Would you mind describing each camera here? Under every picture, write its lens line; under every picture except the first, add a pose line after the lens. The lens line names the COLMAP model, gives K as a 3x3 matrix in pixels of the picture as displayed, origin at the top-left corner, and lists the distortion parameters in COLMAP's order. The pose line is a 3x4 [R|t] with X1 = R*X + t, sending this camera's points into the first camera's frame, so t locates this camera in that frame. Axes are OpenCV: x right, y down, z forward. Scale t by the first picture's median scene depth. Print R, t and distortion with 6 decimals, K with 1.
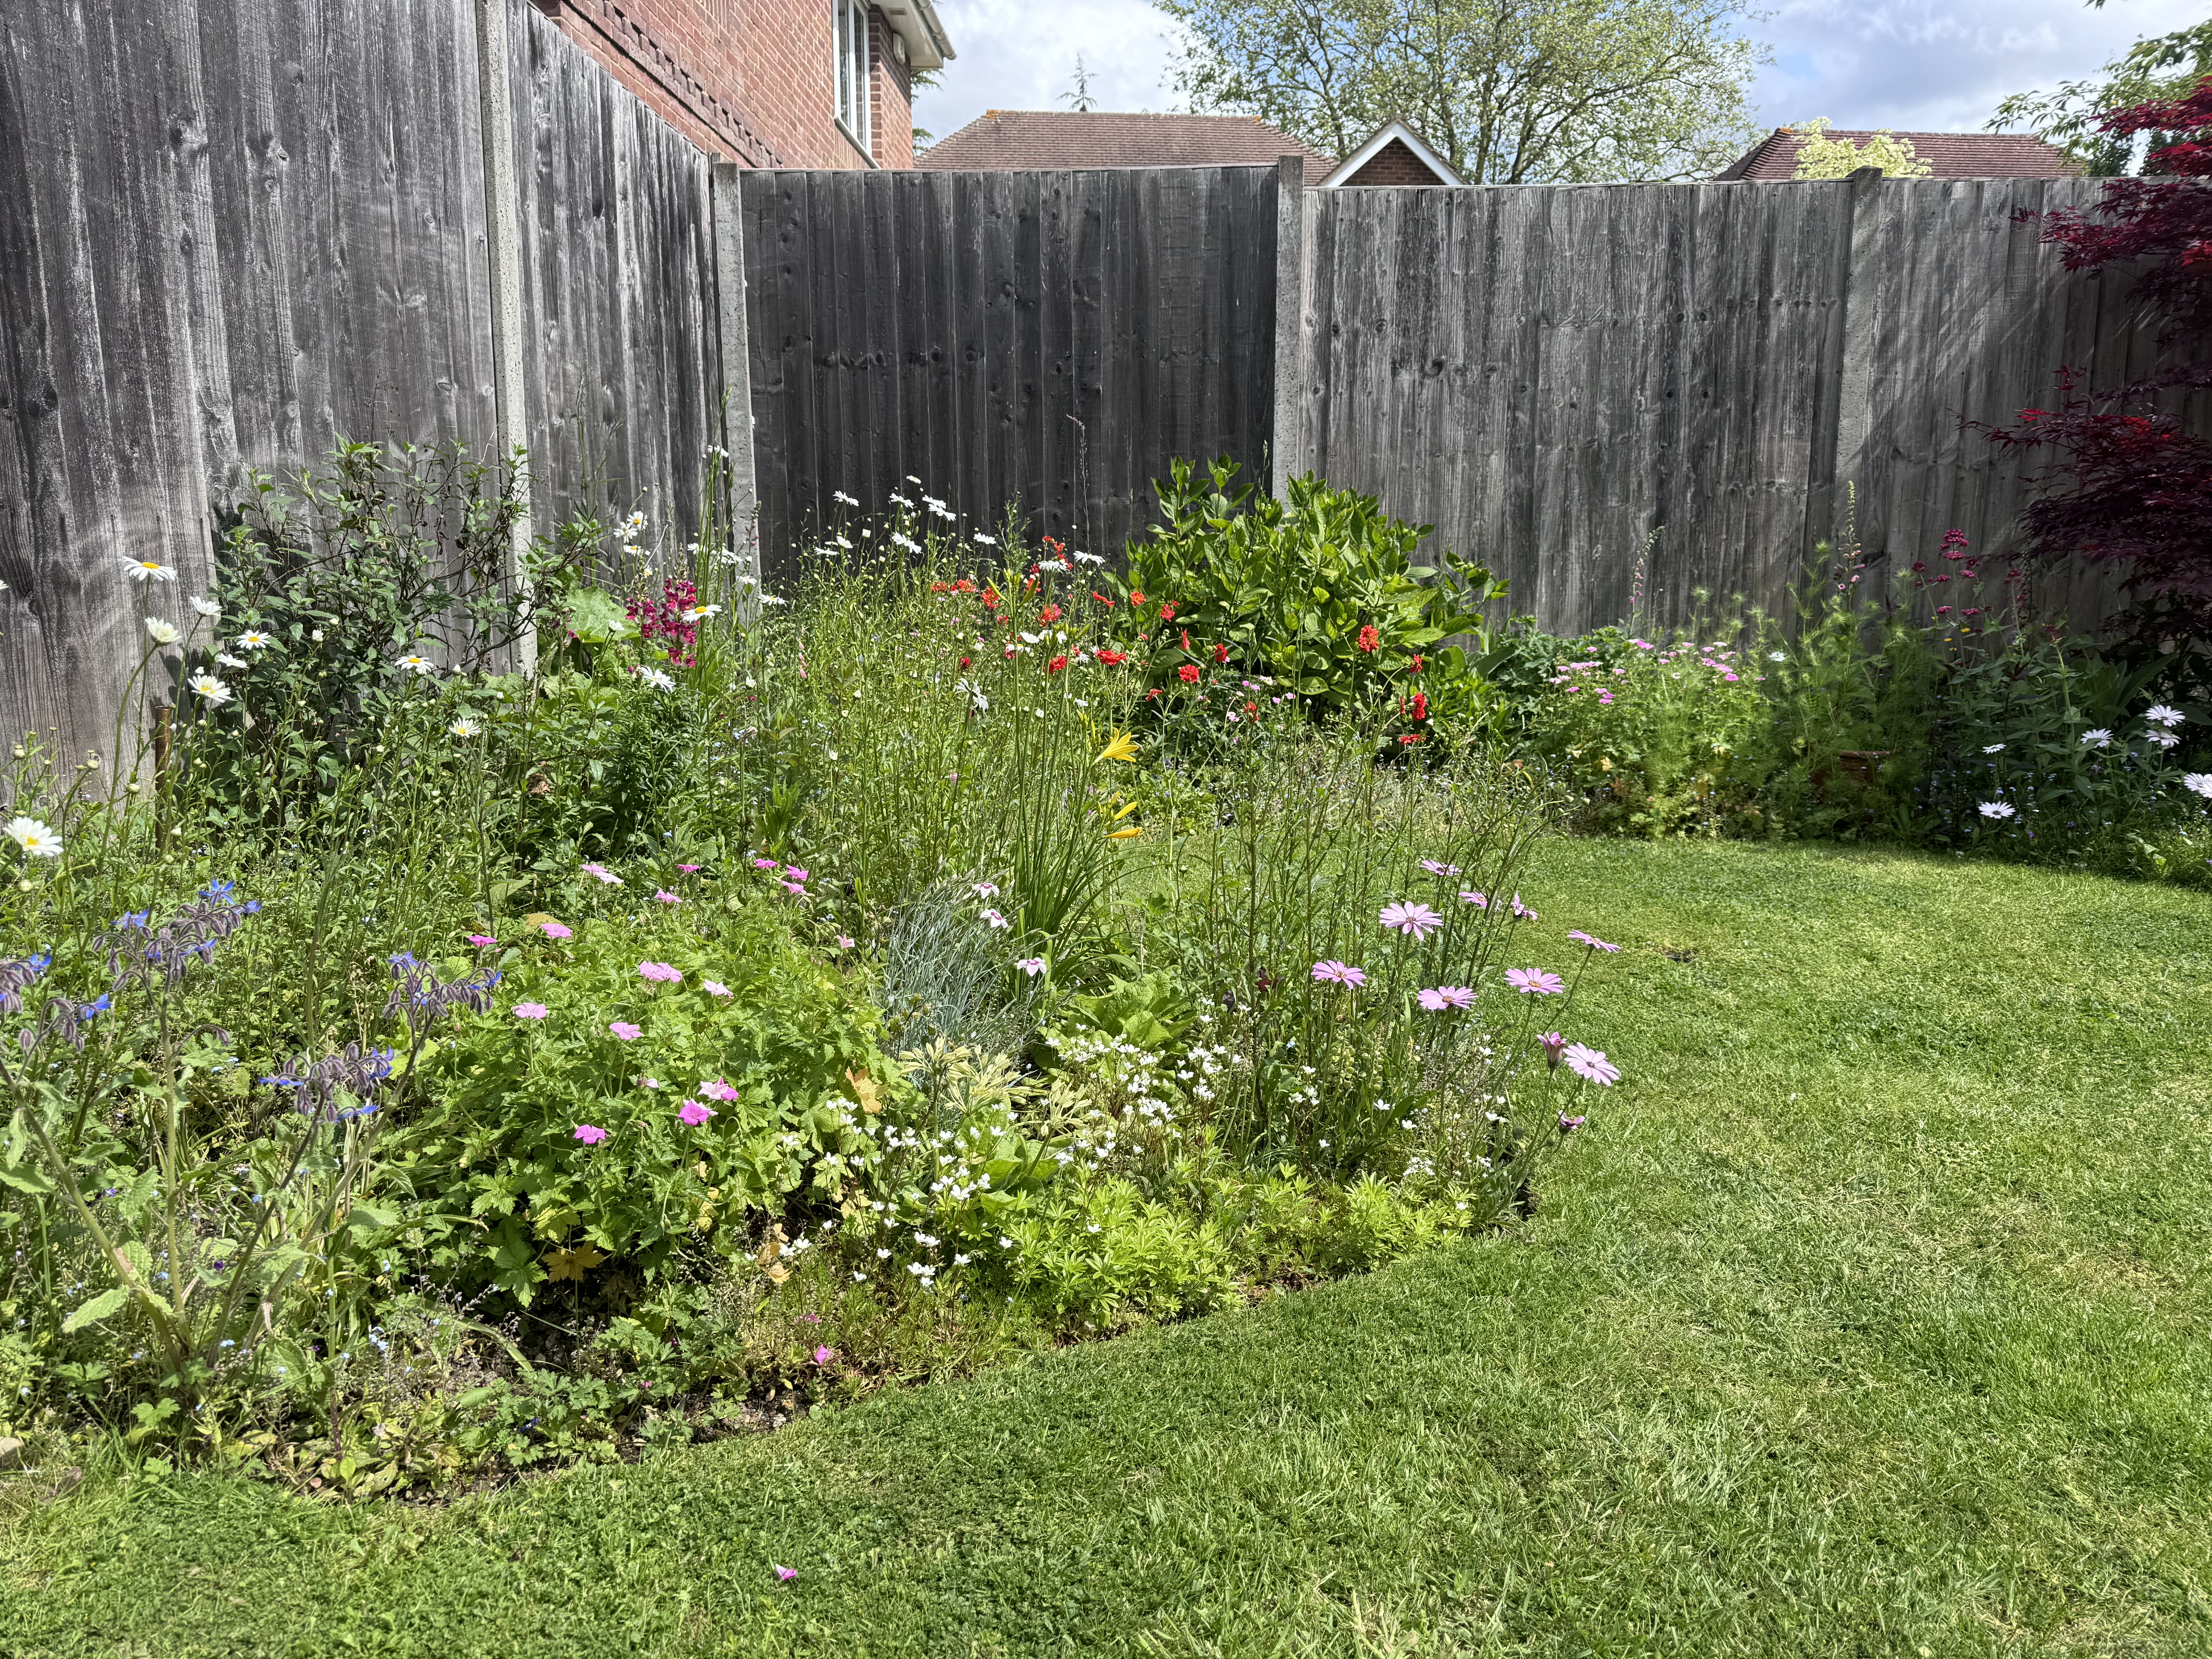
lens RADIAL K [[1542.5, 0, 1101.6], [0, 1542.5, 825.7], [0, 0, 1]] dist [0.033506, -0.002740]
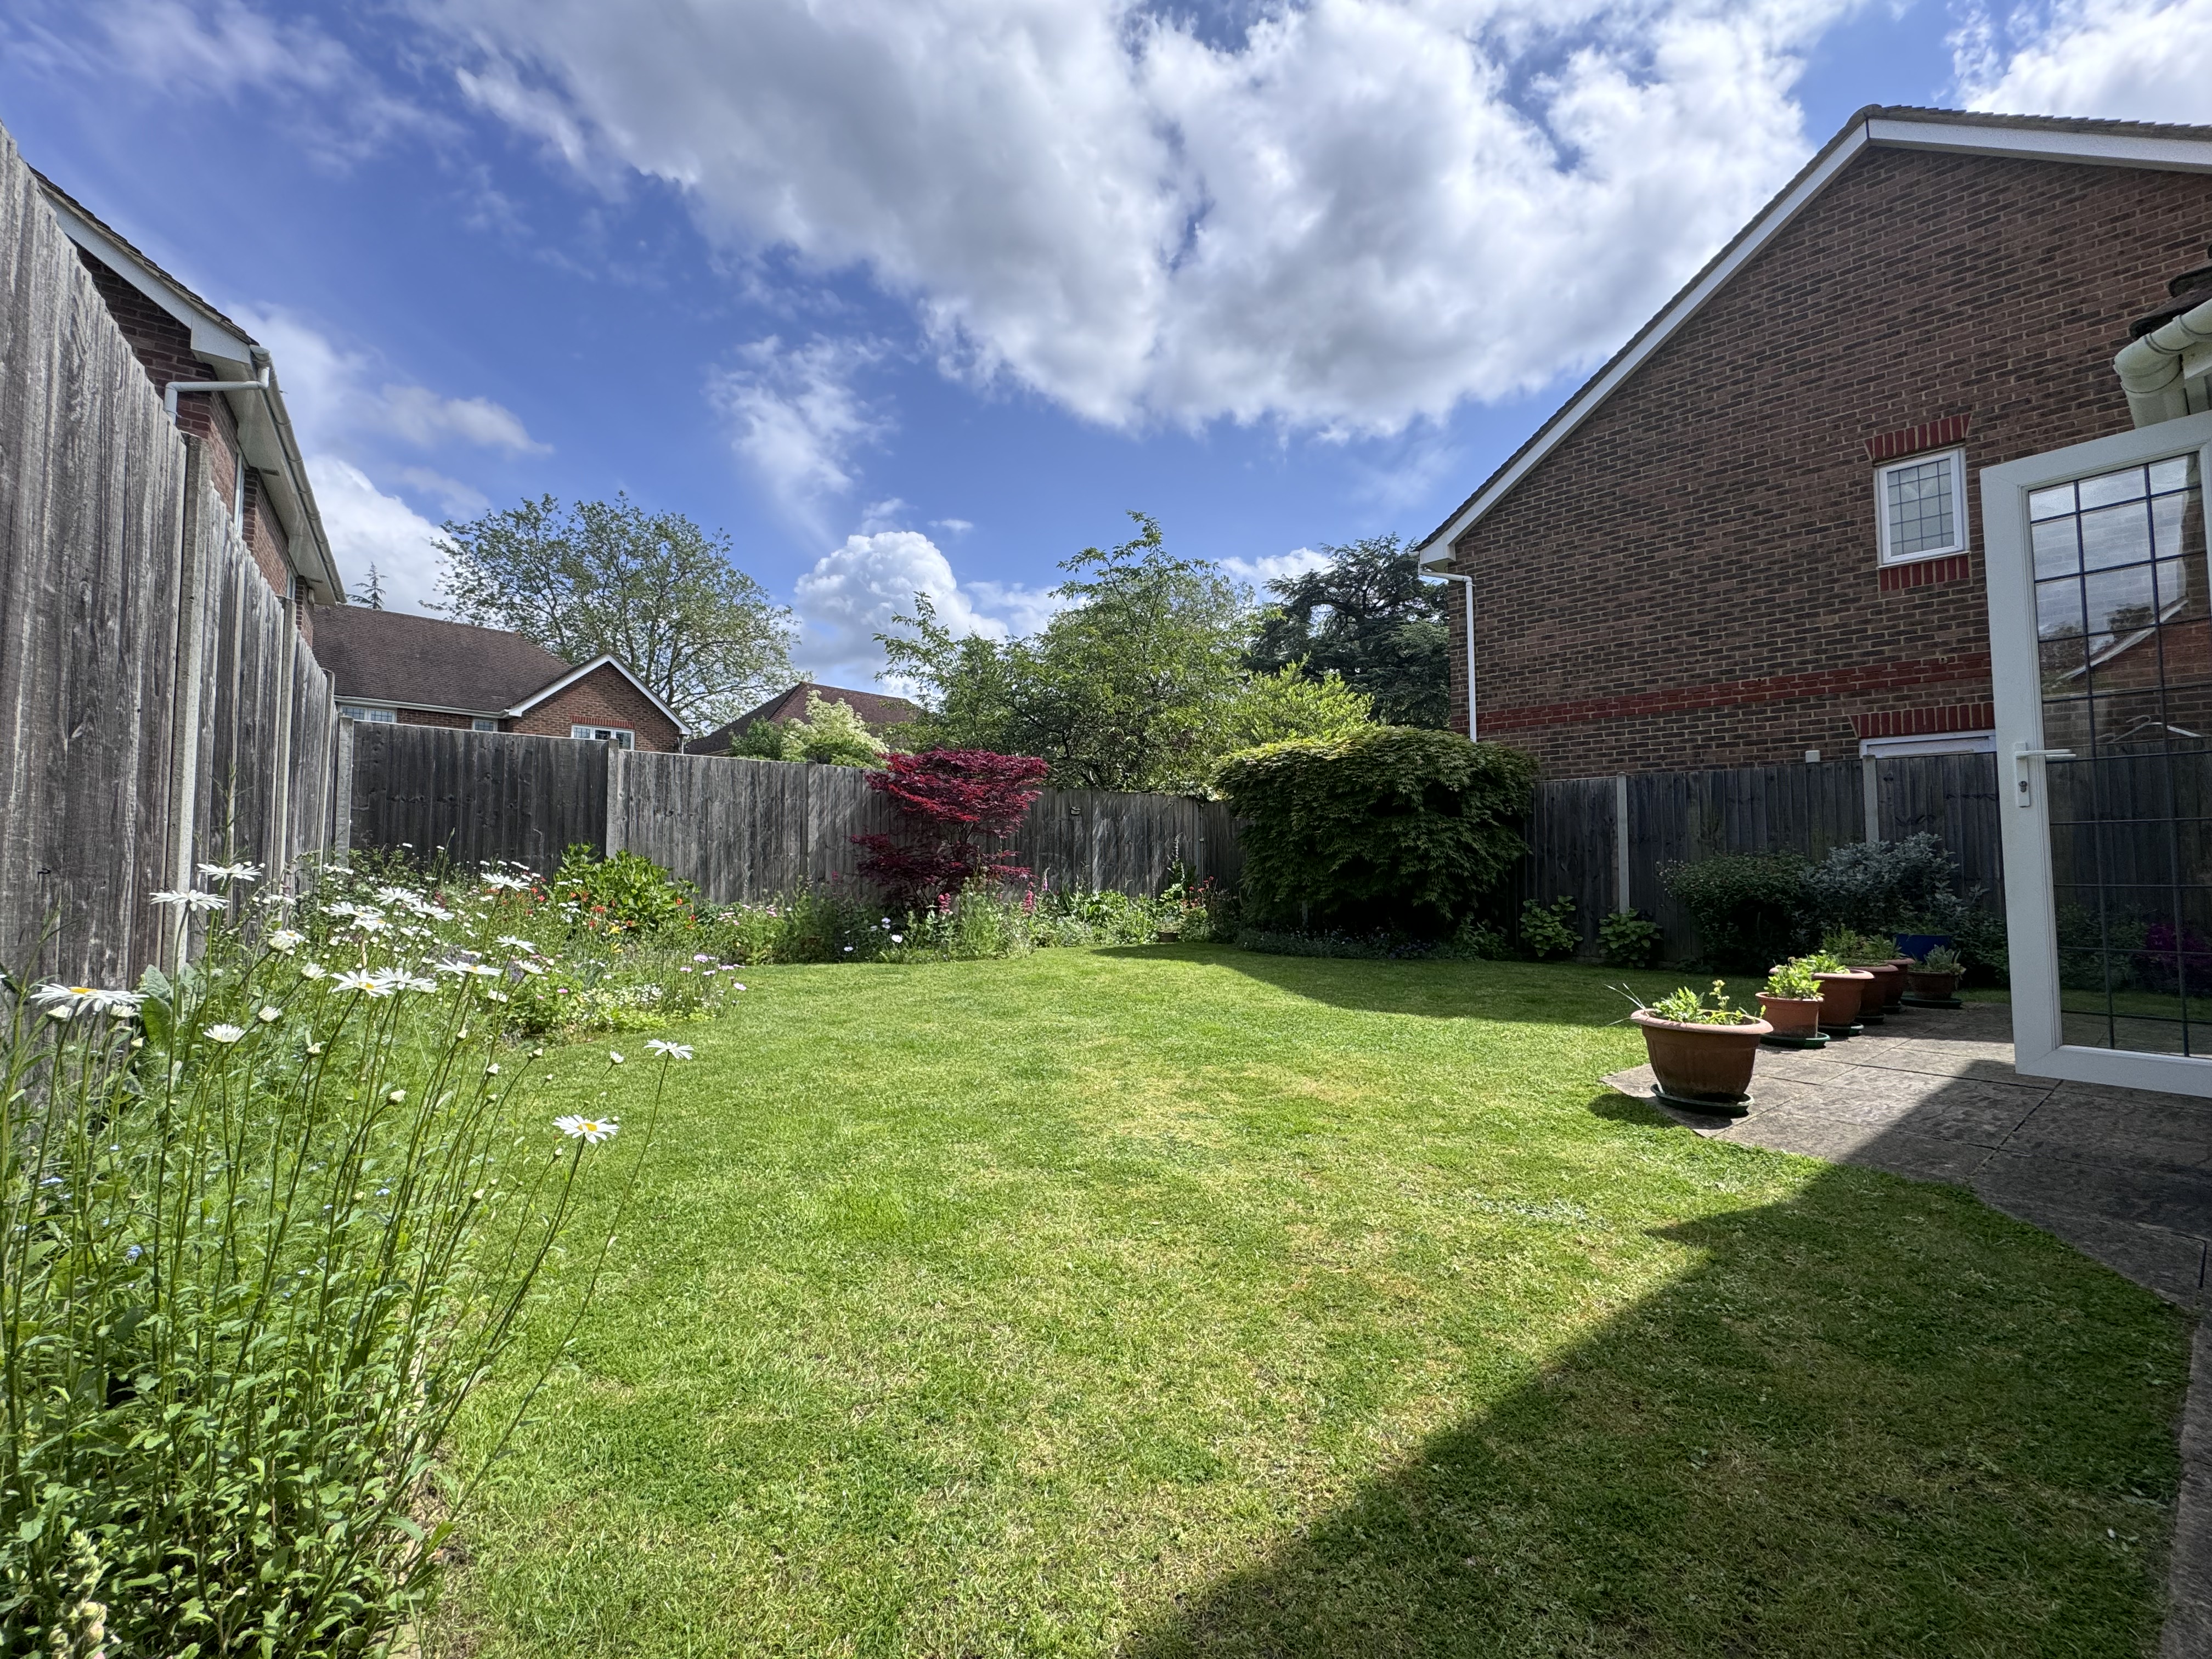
lens RADIAL K [[872.9, 0, 1106.0], [0, 872.9, 829.5], [0, 0, 1]] dist [-0.000199, 0.000088]
pose [[0.751668, 0.033037, 0.658714, -0.242634], [0.111425, 0.978028, -0.176201, 0.108190], [-0.650062, 0.205842, 0.731471, -0.702543]]
